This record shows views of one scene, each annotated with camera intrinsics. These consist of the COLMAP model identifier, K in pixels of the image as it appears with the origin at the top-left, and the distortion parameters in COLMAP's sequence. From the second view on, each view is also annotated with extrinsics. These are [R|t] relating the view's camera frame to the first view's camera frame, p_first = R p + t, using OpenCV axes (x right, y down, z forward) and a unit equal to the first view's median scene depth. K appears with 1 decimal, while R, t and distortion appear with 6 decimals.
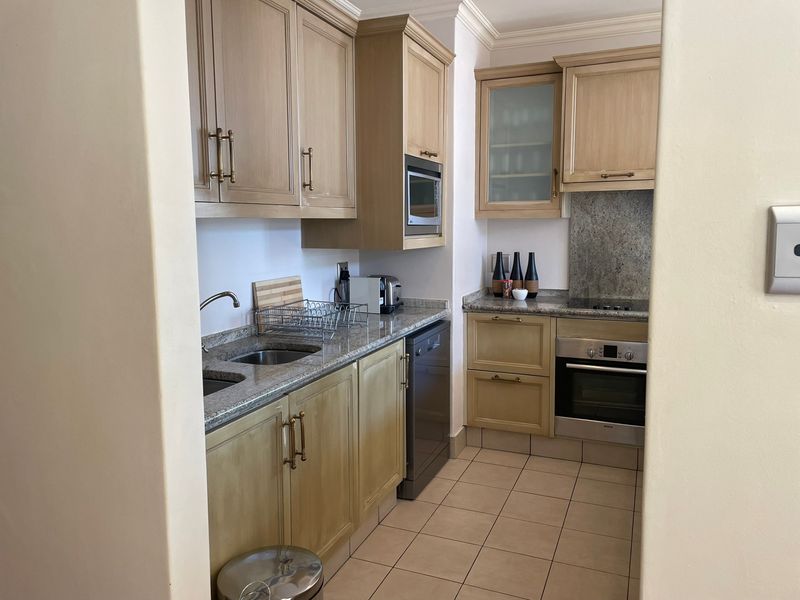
lens RADIAL K [[607.7, 0, 399.3], [0, 607.7, 292.4], [0, 0, 1]] dist [0.108888, -0.138538]
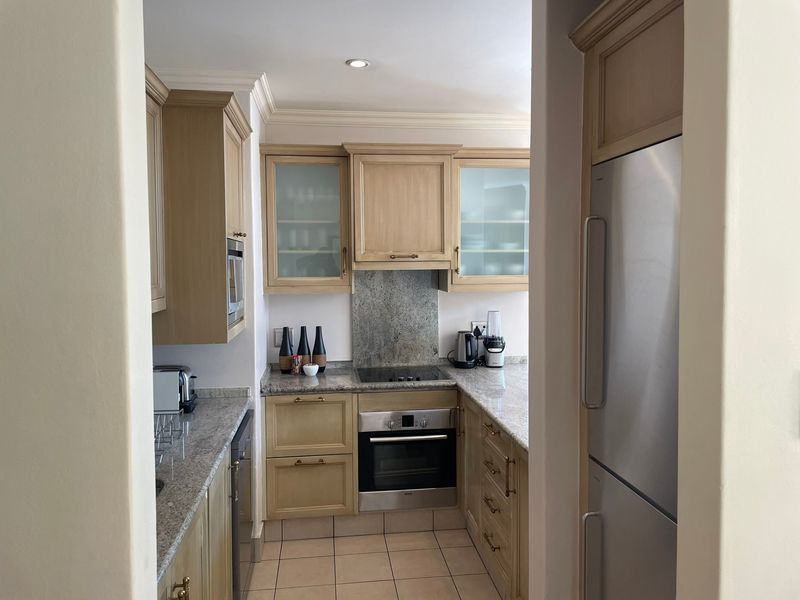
lens RADIAL K [[607.7, 0, 399.3], [0, 607.7, 292.4], [0, 0, 1]] dist [0.108888, -0.138538]
pose [[0.867882, -0.024078, 0.496186, -0.174422], [0.057648, 0.996958, -0.052455, -0.066113], [-0.493414, 0.074129, 0.866630, 0.072966]]
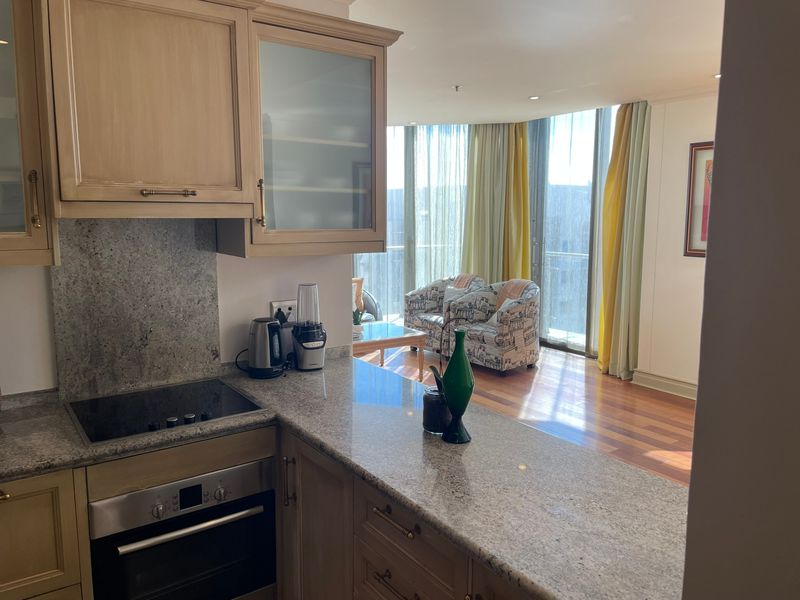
lens RADIAL K [[607.7, 0, 399.3], [0, 607.7, 292.4], [0, 0, 1]] dist [0.108888, -0.138538]
pose [[0.534885, -0.101155, 0.838848, -0.019866], [0.089899, 0.993985, 0.062539, -0.106694], [-0.840128, 0.041960, 0.540762, 0.477716]]
